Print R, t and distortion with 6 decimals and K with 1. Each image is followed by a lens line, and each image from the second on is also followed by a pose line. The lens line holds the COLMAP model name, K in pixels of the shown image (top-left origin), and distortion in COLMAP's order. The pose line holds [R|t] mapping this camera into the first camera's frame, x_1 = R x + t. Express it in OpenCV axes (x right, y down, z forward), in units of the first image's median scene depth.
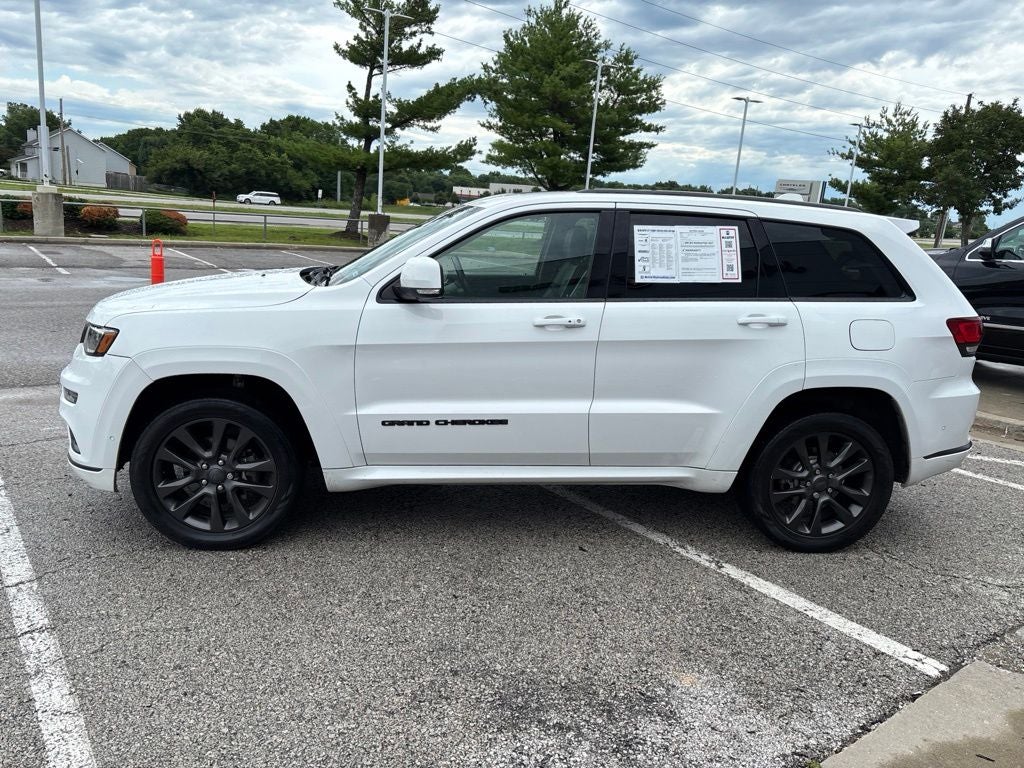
lens RADIAL K [[777.1, 0, 511.3], [0, 777.1, 397.5], [0, 0, 1]] dist [0.052478, -0.064396]
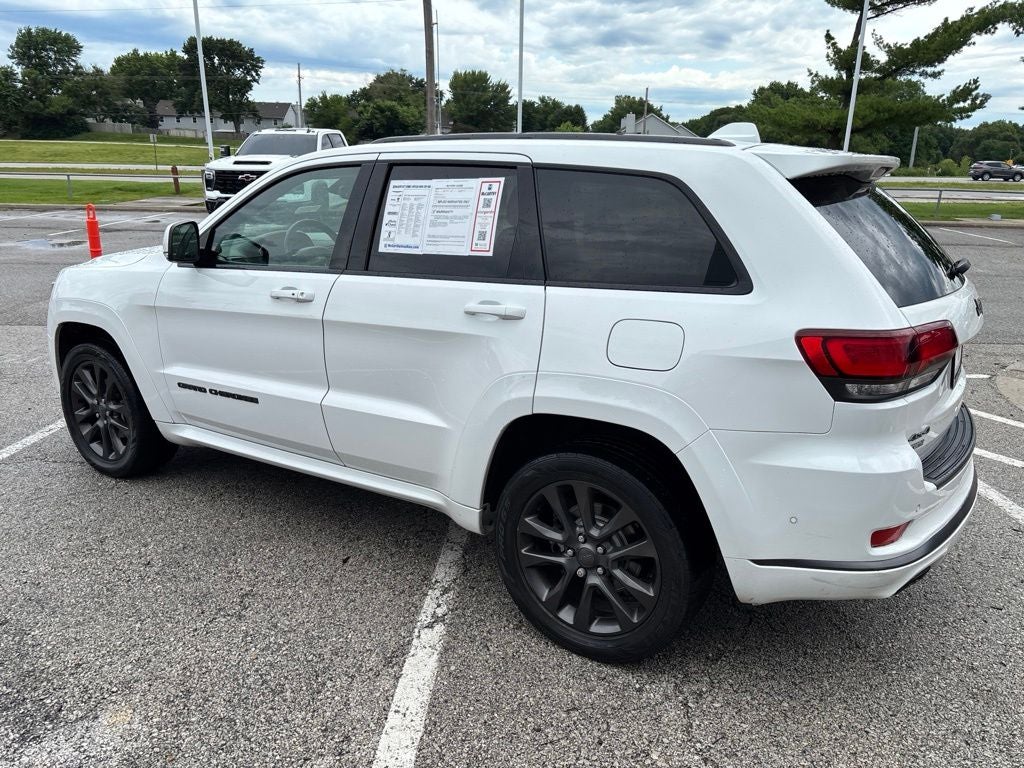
lens RADIAL K [[777.1, 0, 511.3], [0, 777.1, 397.5], [0, 0, 1]] dist [0.052478, -0.064396]
pose [[0.770351, 0.134843, -0.623199, 0.776580], [-0.114512, 0.990749, 0.072820, -0.071429], [0.627253, 0.015267, 0.778666, 0.449251]]
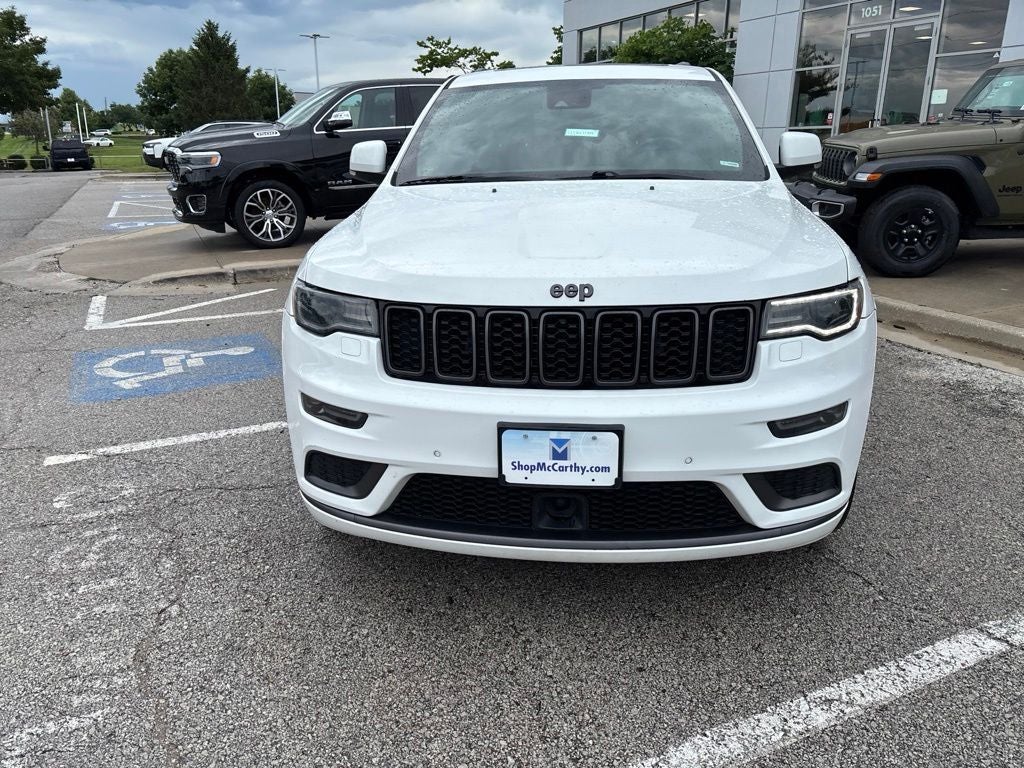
lens RADIAL K [[774.9, 0, 512.0], [0, 774.9, 384.0], [0, 0, 1]] dist [0.056208, -0.070633]
pose [[0.208489, -0.362023, 0.908555, -1.097938], [0.245678, 0.918568, 0.309637, -0.257702], [-0.946665, 0.158656, 0.280453, 1.013479]]
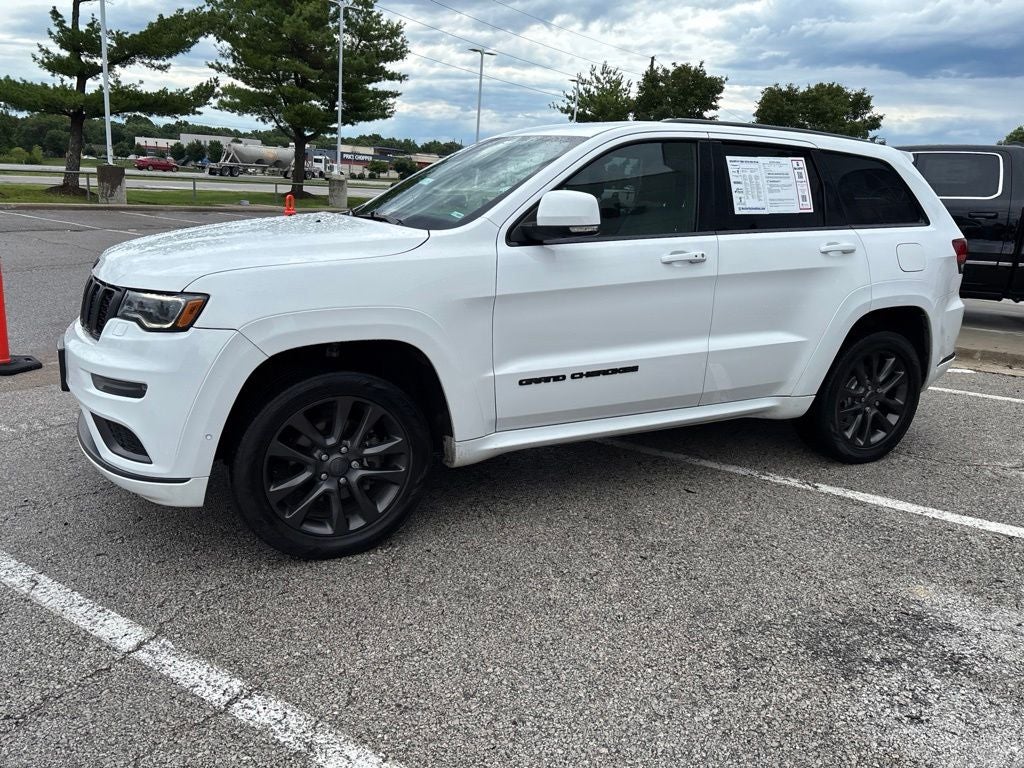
lens RADIAL K [[774.9, 0, 512.0], [0, 774.9, 384.0], [0, 0, 1]] dist [0.056208, -0.070633]
pose [[0.933828, -0.102860, 0.342616, -0.453636], [0.089122, 0.994465, 0.055649, -0.014600], [-0.346444, -0.021432, 0.937826, 0.165589]]
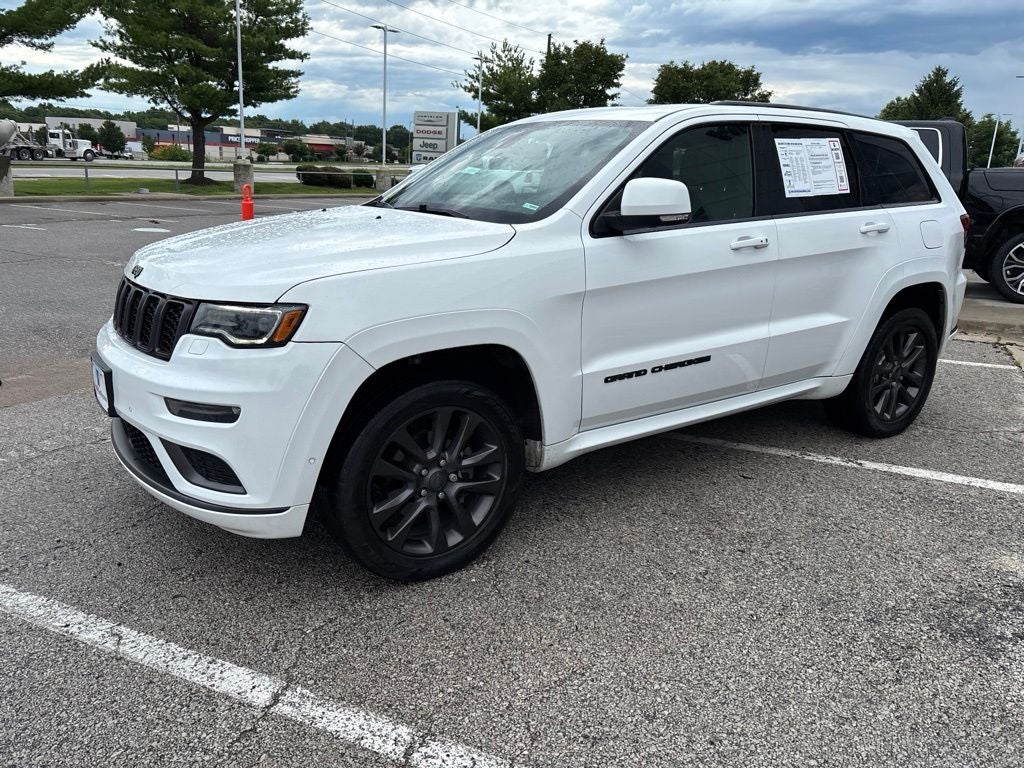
lens RADIAL K [[774.9, 0, 512.0], [0, 774.9, 384.0], [0, 0, 1]] dist [0.056208, -0.070633]
pose [[0.878418, -0.160518, 0.450129, -0.608295], [0.132409, 0.986776, 0.093495, -0.053039], [-0.459184, -0.022526, 0.888055, 0.277066]]
